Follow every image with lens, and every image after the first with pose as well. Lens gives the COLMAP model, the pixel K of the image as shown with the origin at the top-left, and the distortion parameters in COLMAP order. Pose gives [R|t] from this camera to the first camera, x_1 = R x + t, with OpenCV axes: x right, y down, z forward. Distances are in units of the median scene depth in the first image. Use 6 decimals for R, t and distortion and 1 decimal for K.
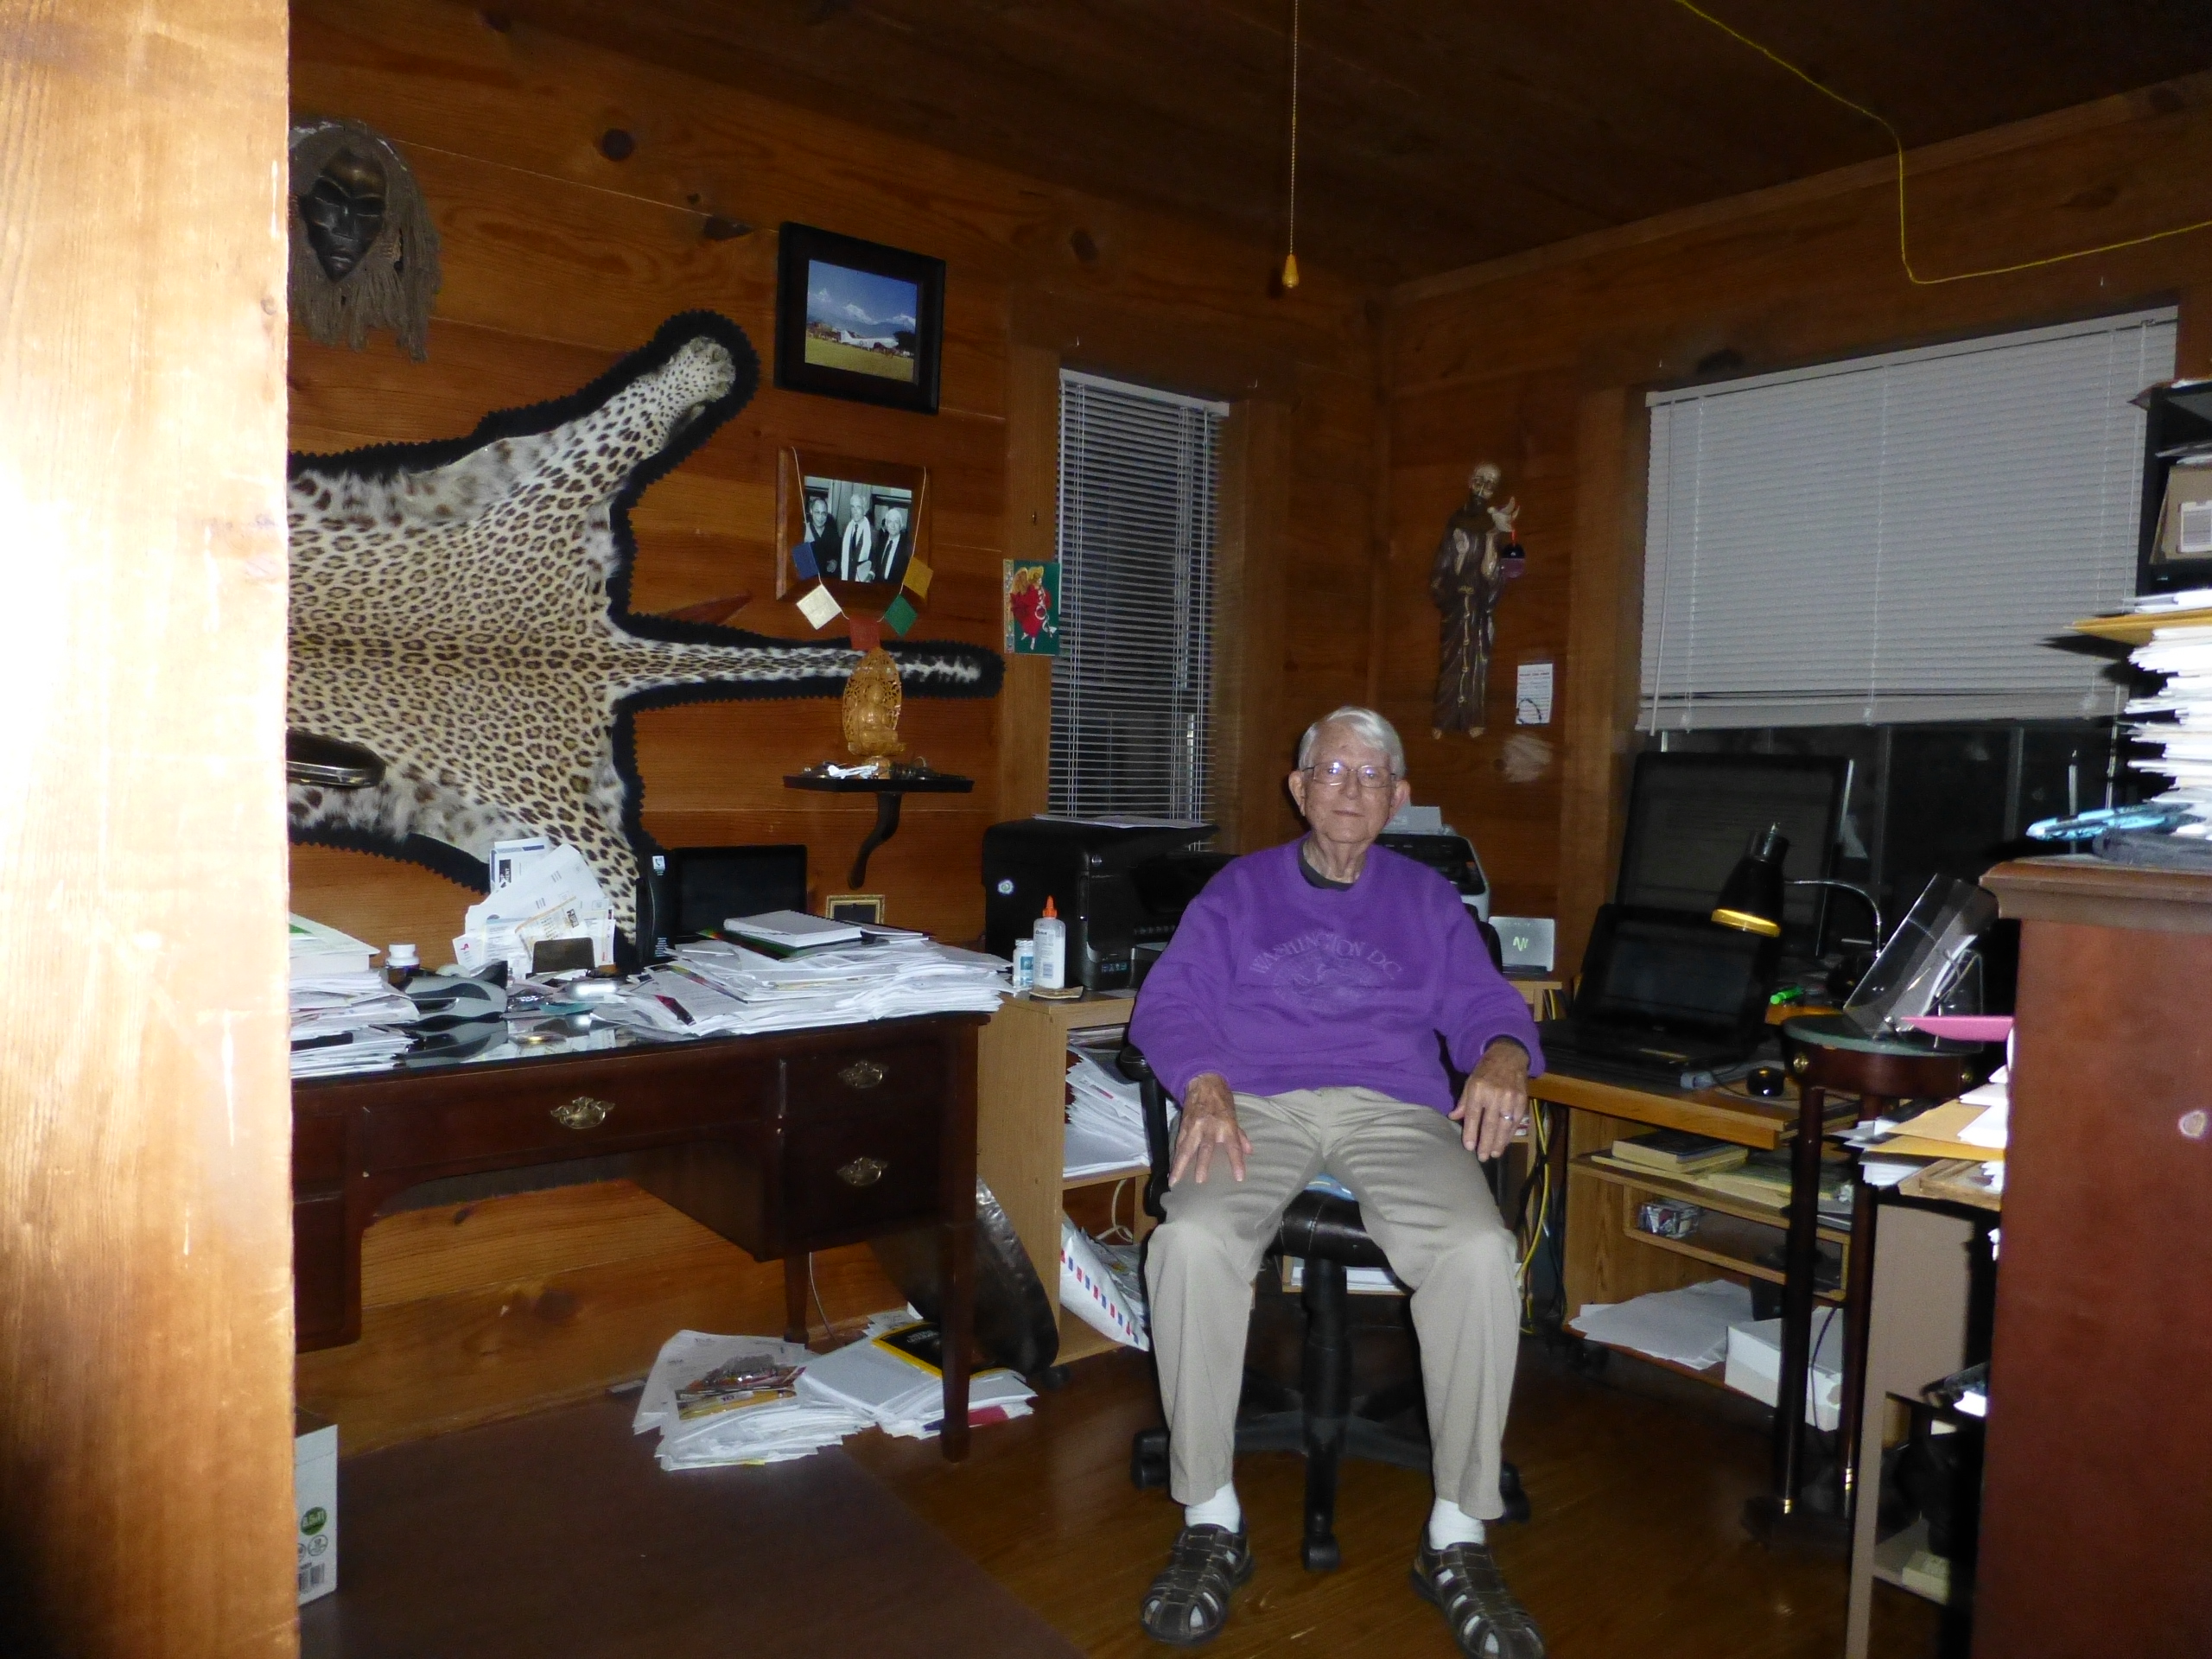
lens RADIAL K [[1593.7, 0, 1106.0], [0, 1593.7, 829.5], [0, 0, 1]] dist [-0.028448, -0.006878]
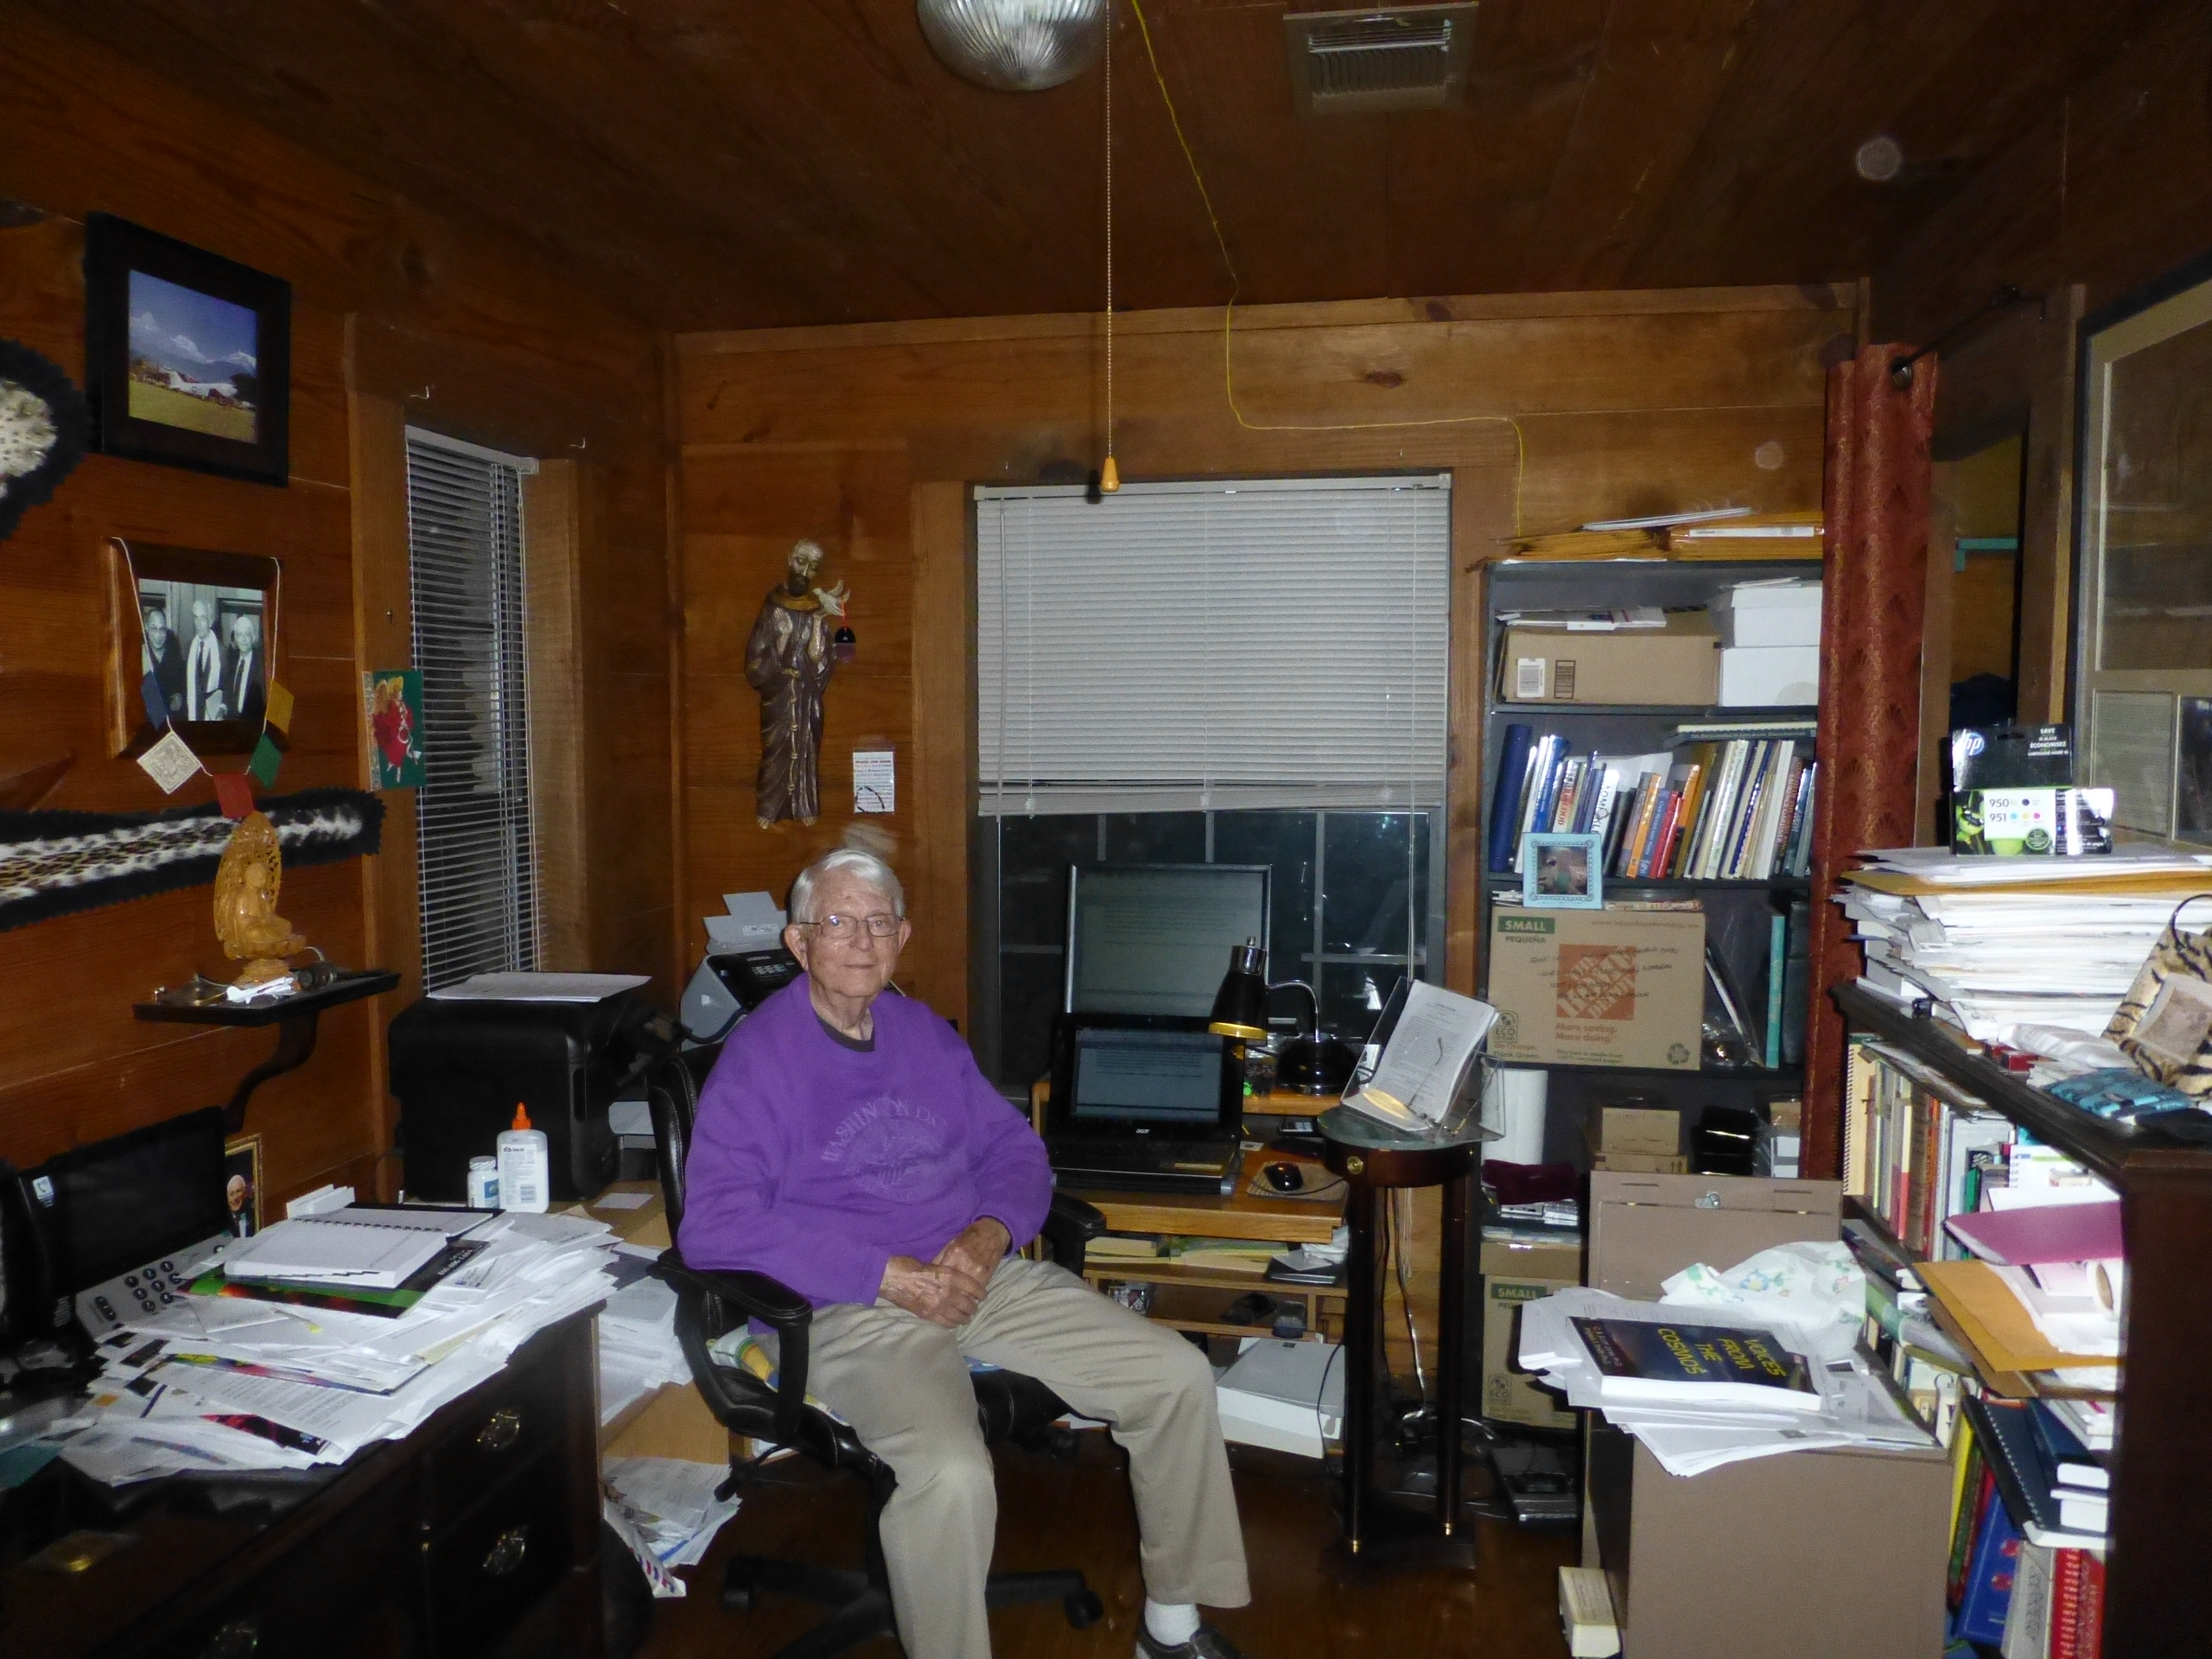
lens RADIAL K [[1592.3, 0, 1106.0], [0, 1592.3, 829.5], [0, 0, 1]] dist [-0.036904, 0.014725]
pose [[0.762281, -0.075938, 0.642776, -0.349355], [0.052659, 0.997078, 0.055346, -0.140299], [-0.645101, -0.008342, 0.764052, 0.210892]]
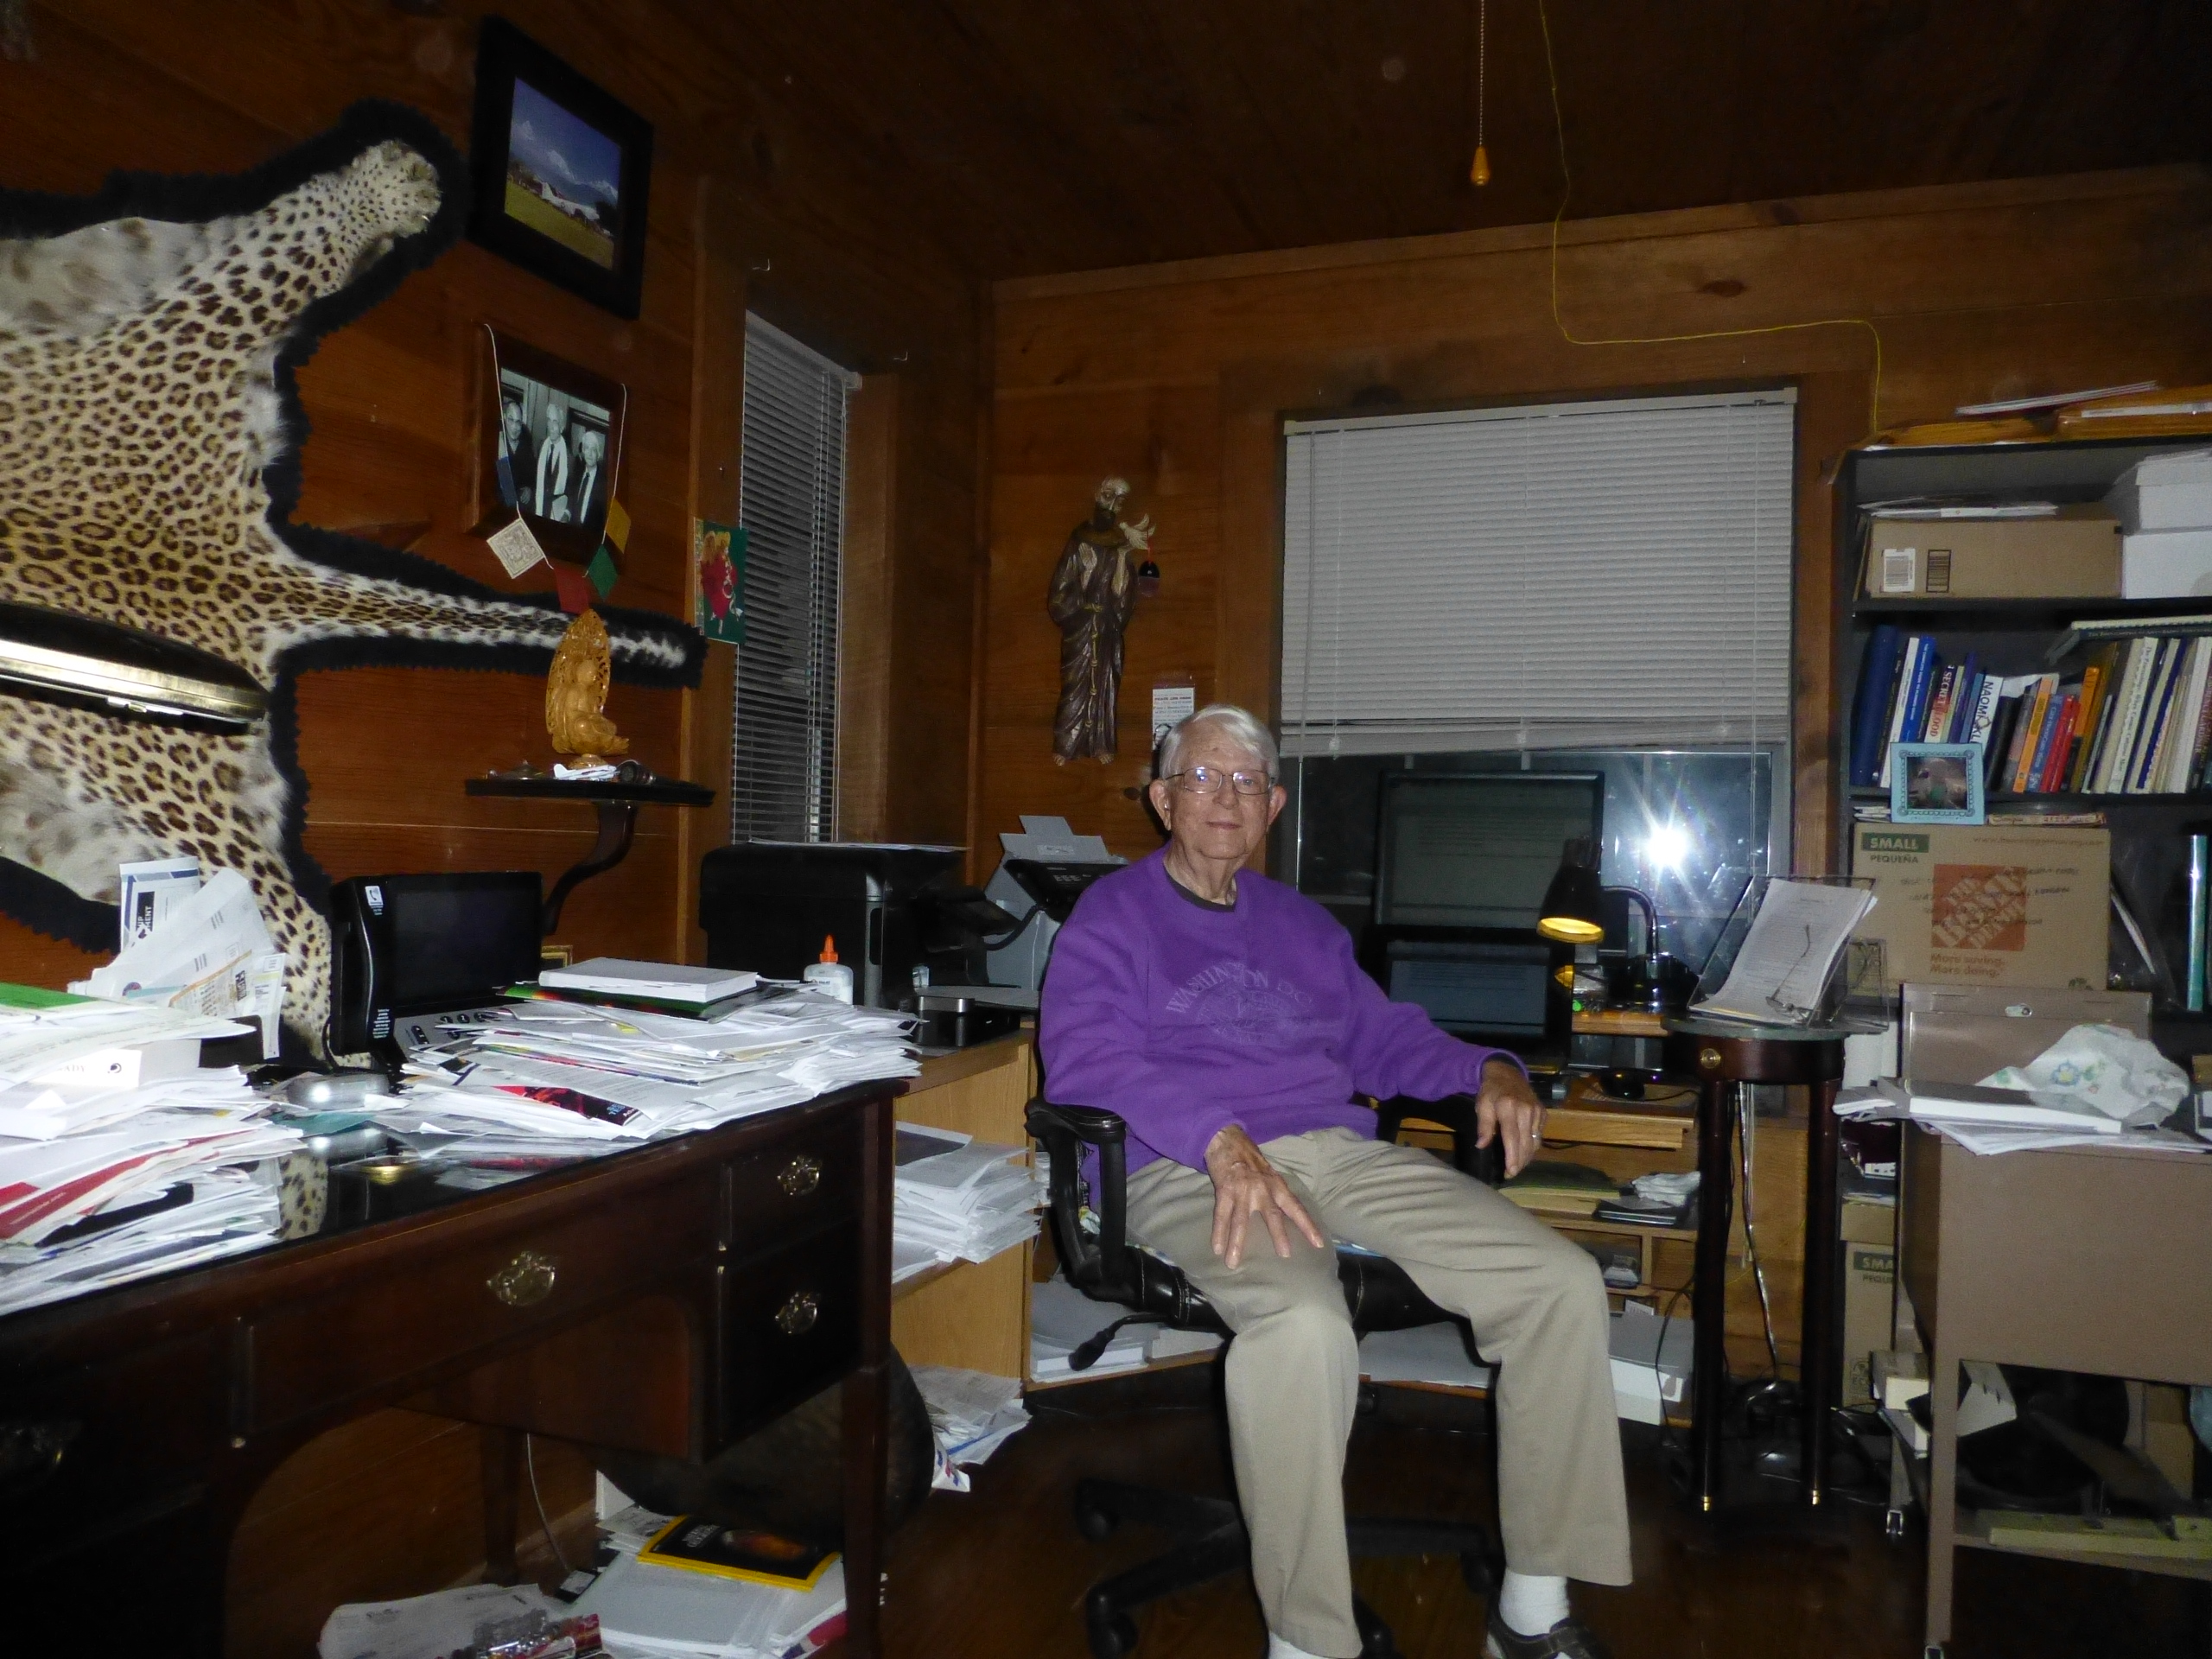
lens RADIAL K [[1592.3, 0, 1106.0], [0, 1592.3, 829.5], [0, 0, 1]] dist [-0.036904, 0.014725]
pose [[0.856436, 0.000025, 0.516252, -0.356778], [0.025075, 0.998818, -0.041647, 0.027945], [-0.515643, 0.048613, 0.855423, 0.275197]]
